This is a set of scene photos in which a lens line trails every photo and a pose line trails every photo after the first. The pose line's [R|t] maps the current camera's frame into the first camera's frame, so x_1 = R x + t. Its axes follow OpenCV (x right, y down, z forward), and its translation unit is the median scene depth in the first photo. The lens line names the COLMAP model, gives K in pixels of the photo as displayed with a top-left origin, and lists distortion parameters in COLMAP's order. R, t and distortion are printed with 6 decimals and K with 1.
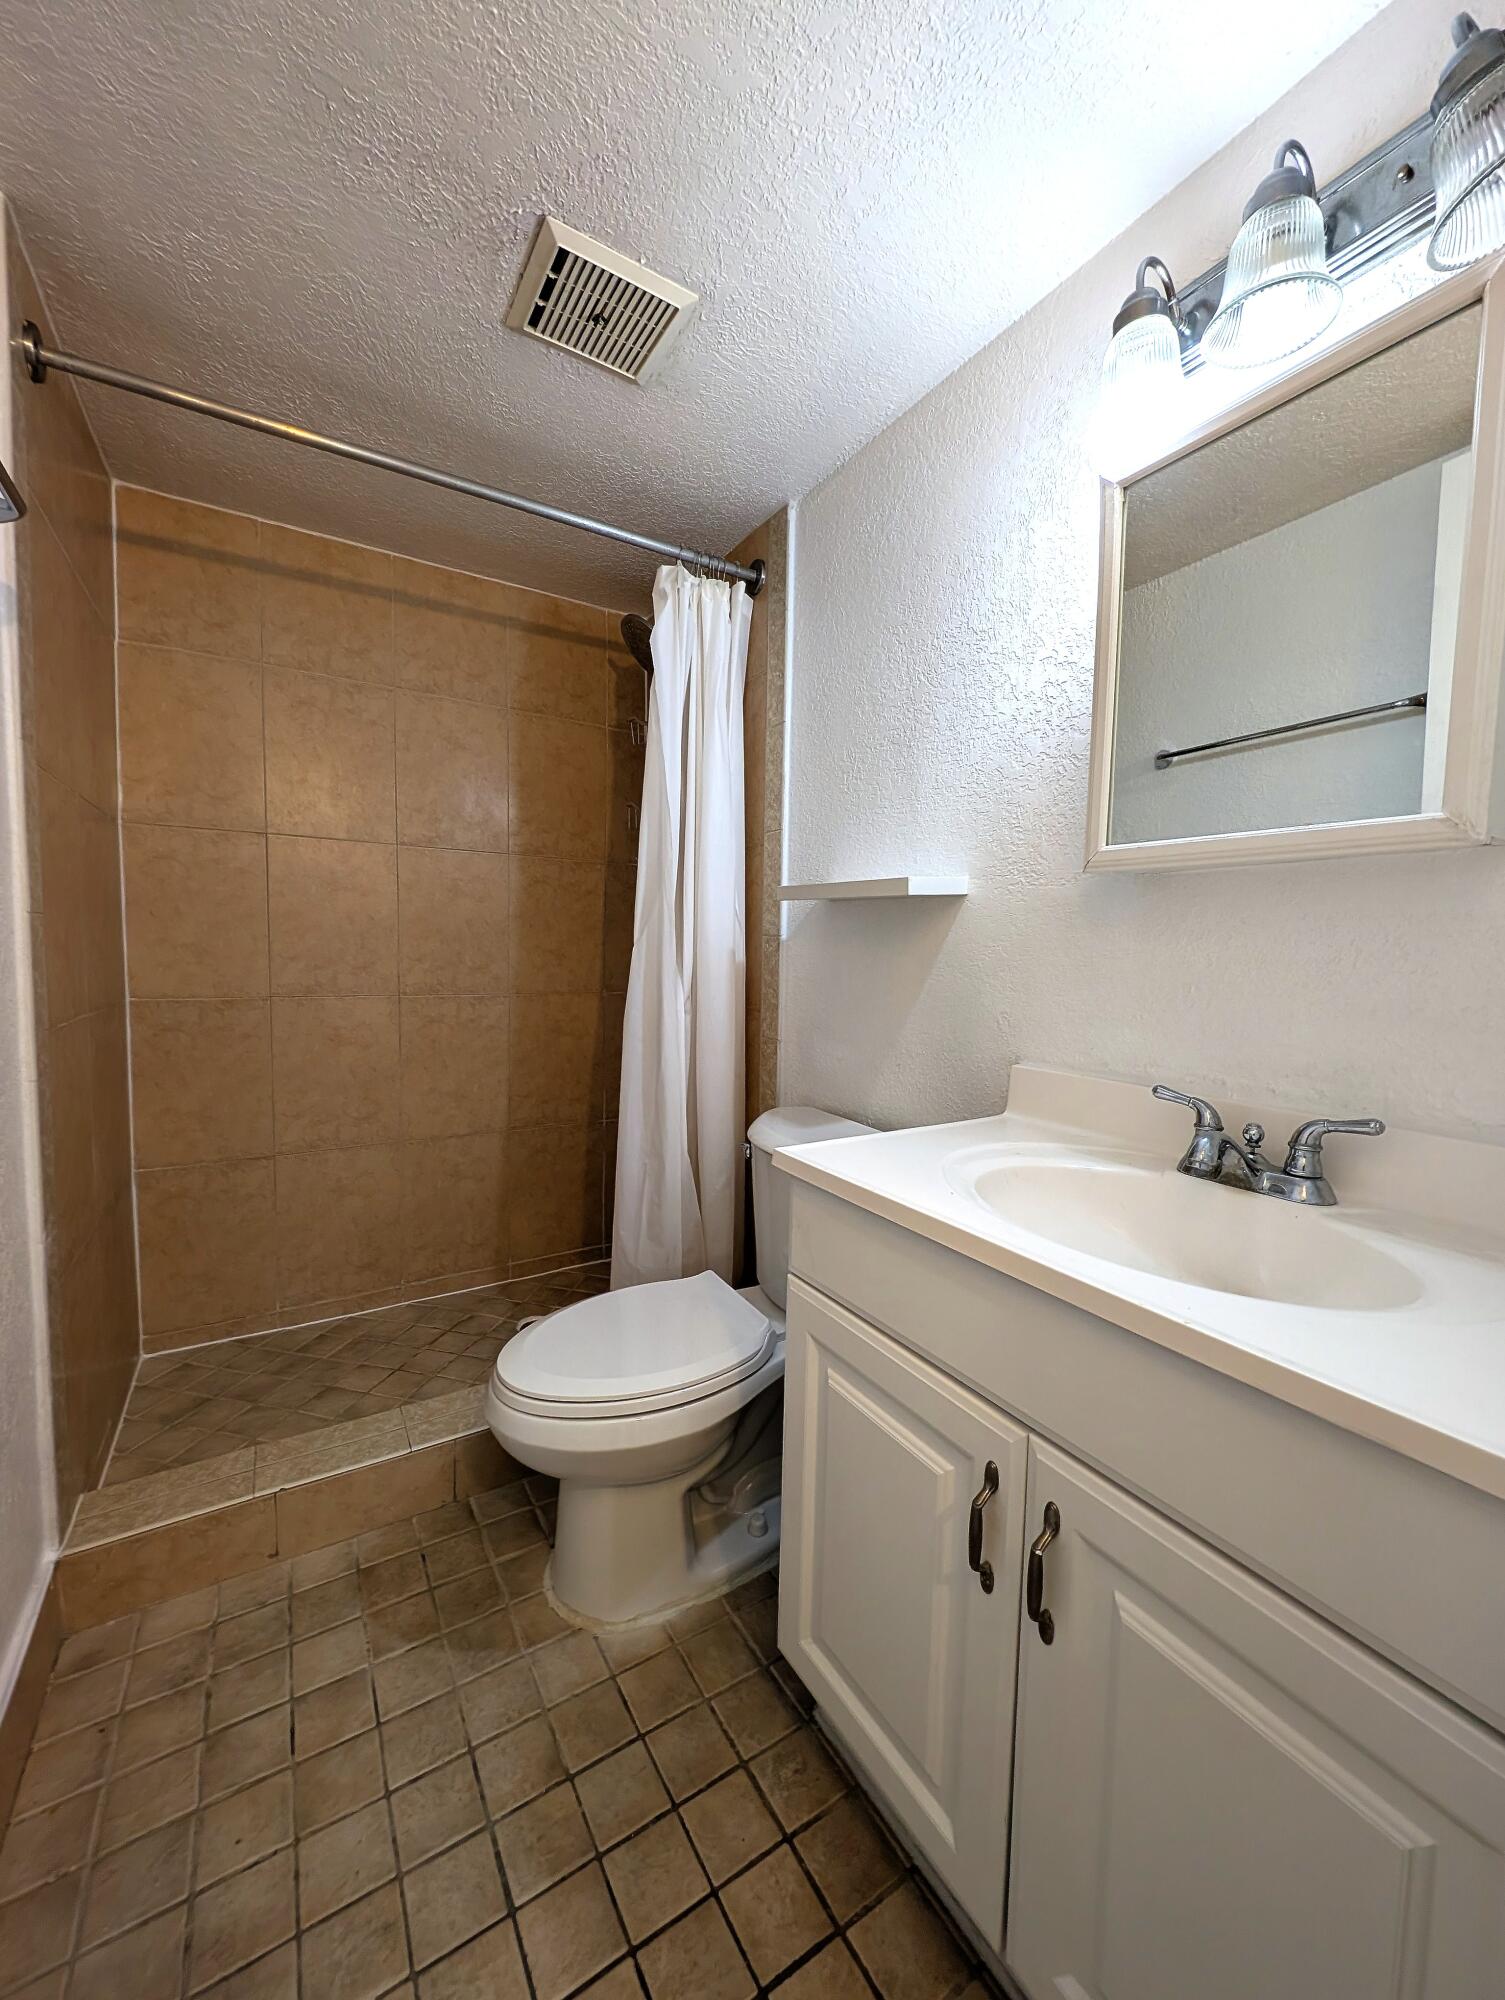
lens RADIAL K [[774.7, 0, 752.5], [0, 774.7, 1000.0], [0, 0, 1]] dist [0.002283, -0.000009]
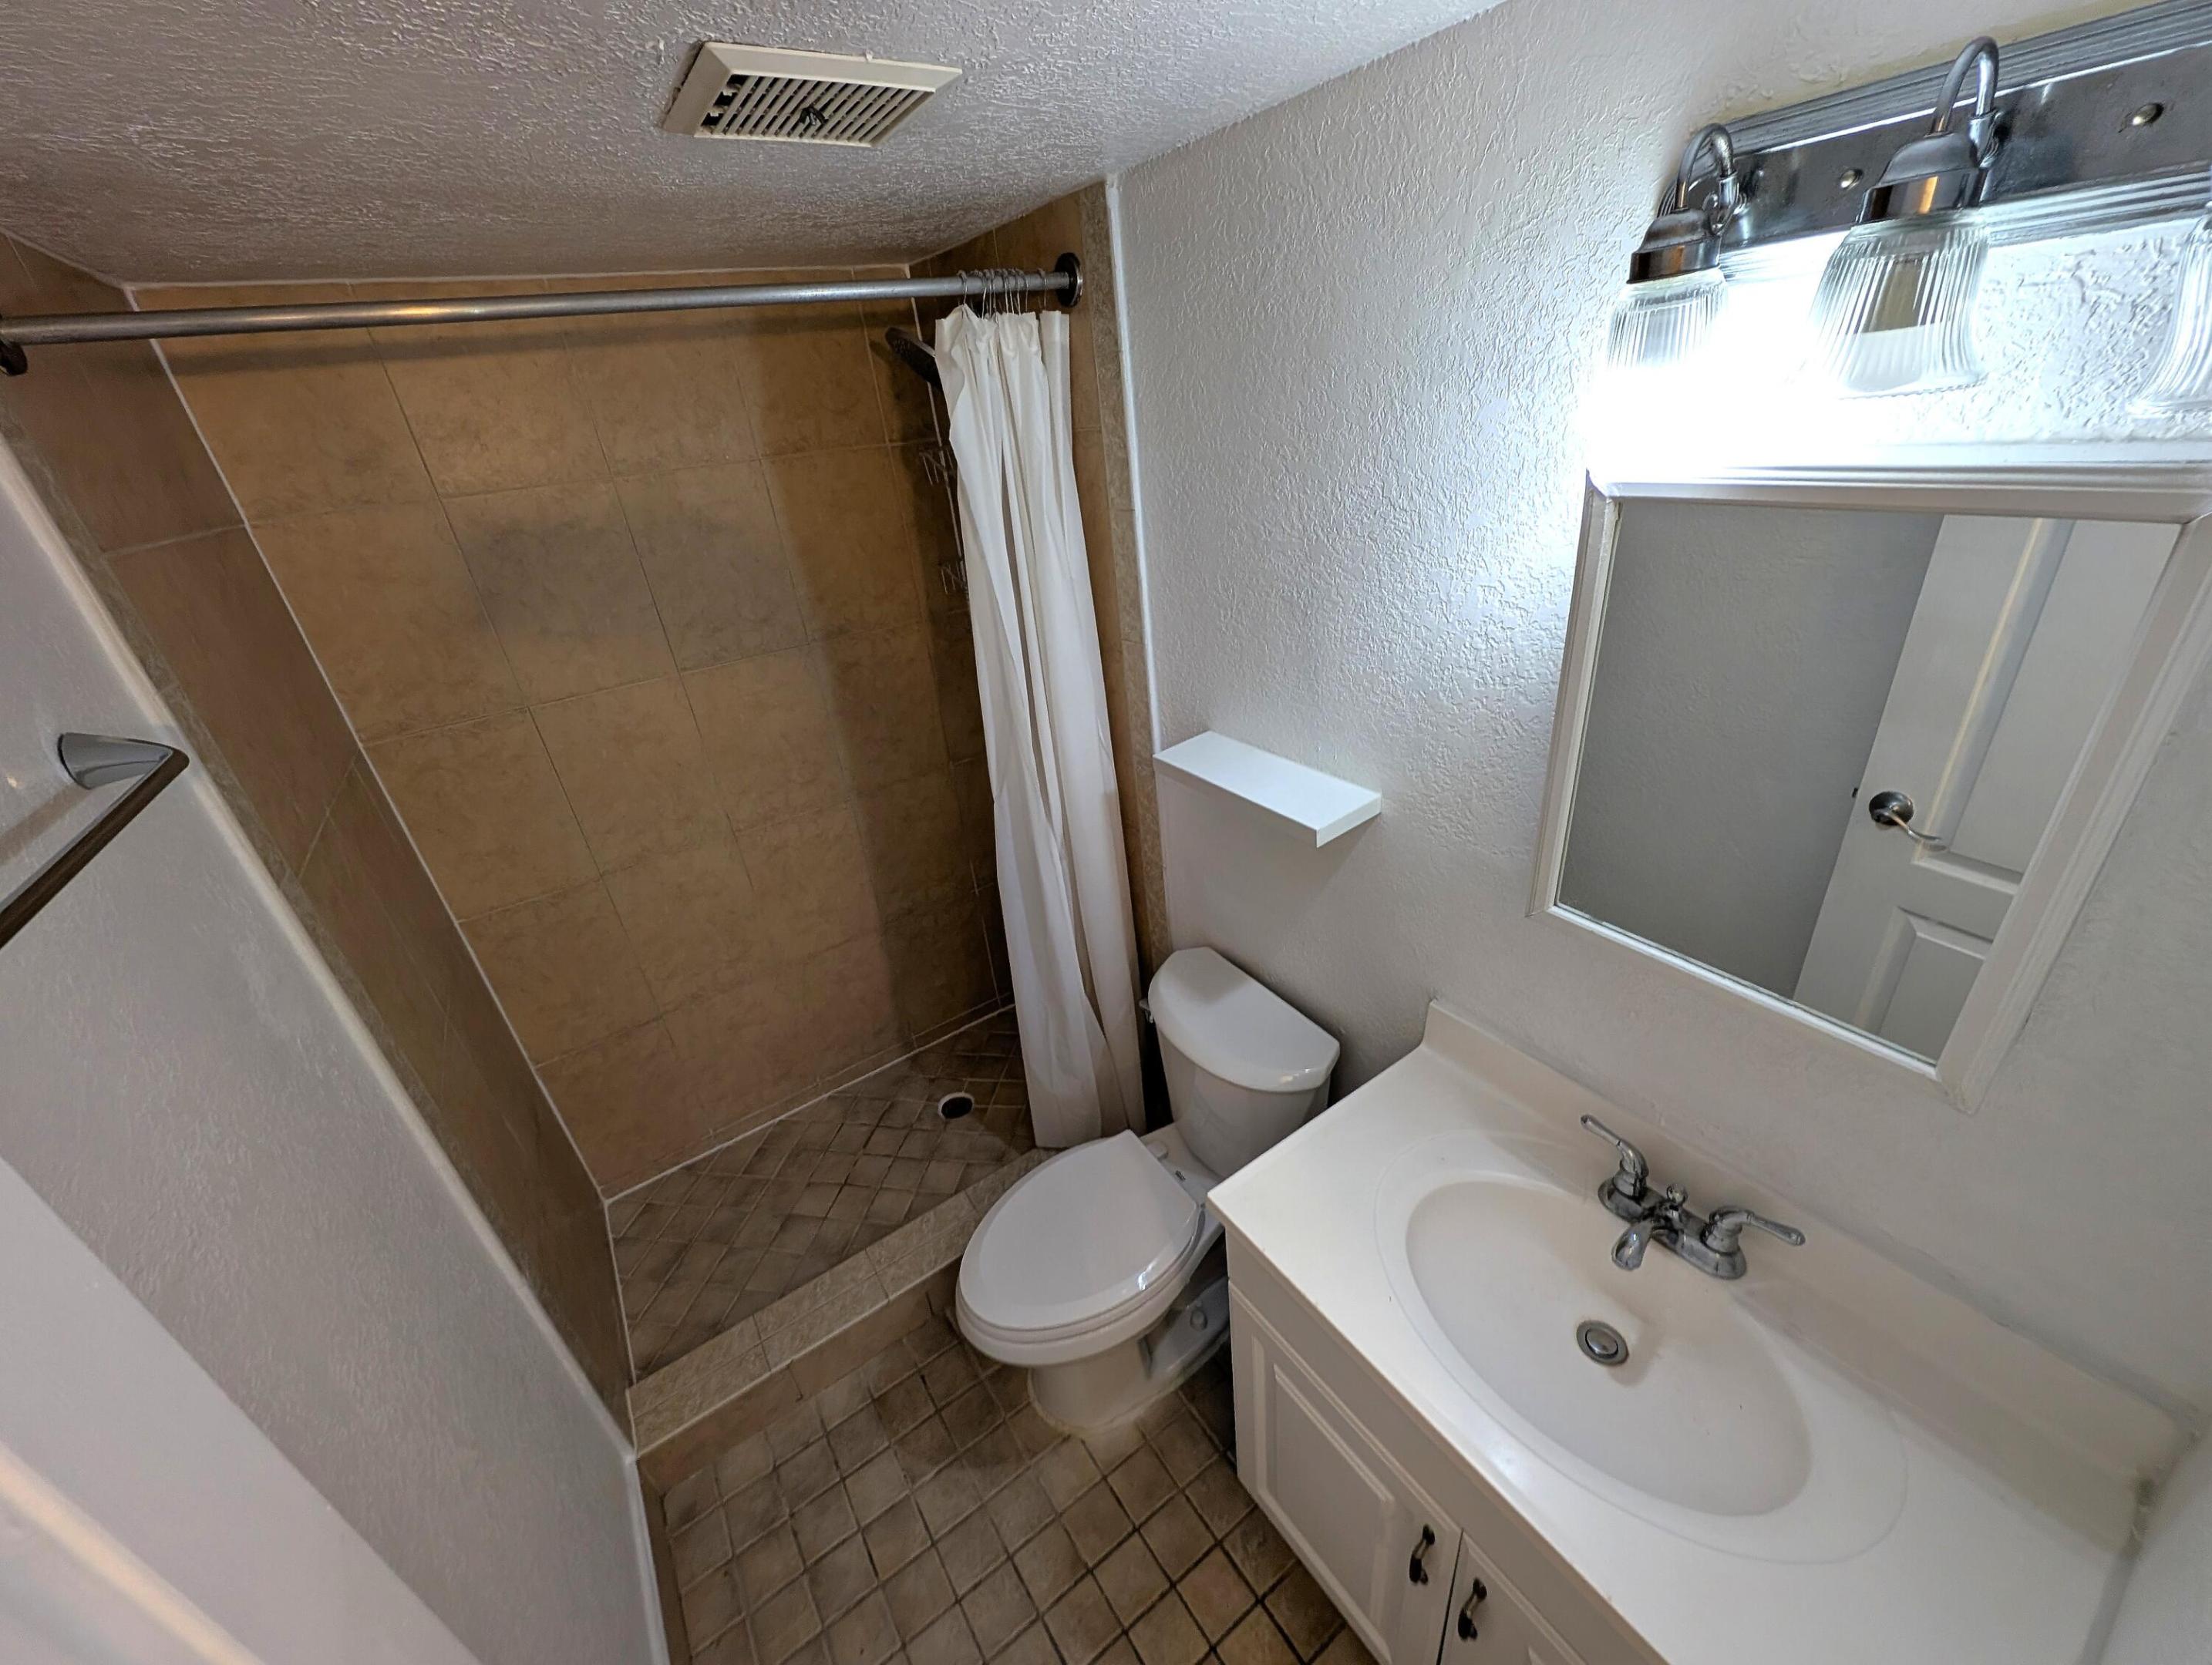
lens RADIAL K [[854.3, 0, 1106.0], [0, 854.3, 832.5], [0, 0, 1]] dist [0.013813, -0.009383]
pose [[0.991734, -0.127434, -0.014961, -0.016842], [0.123060, 0.911665, 0.392076, -0.461103], [-0.036324, -0.390676, 0.919811, 0.093710]]
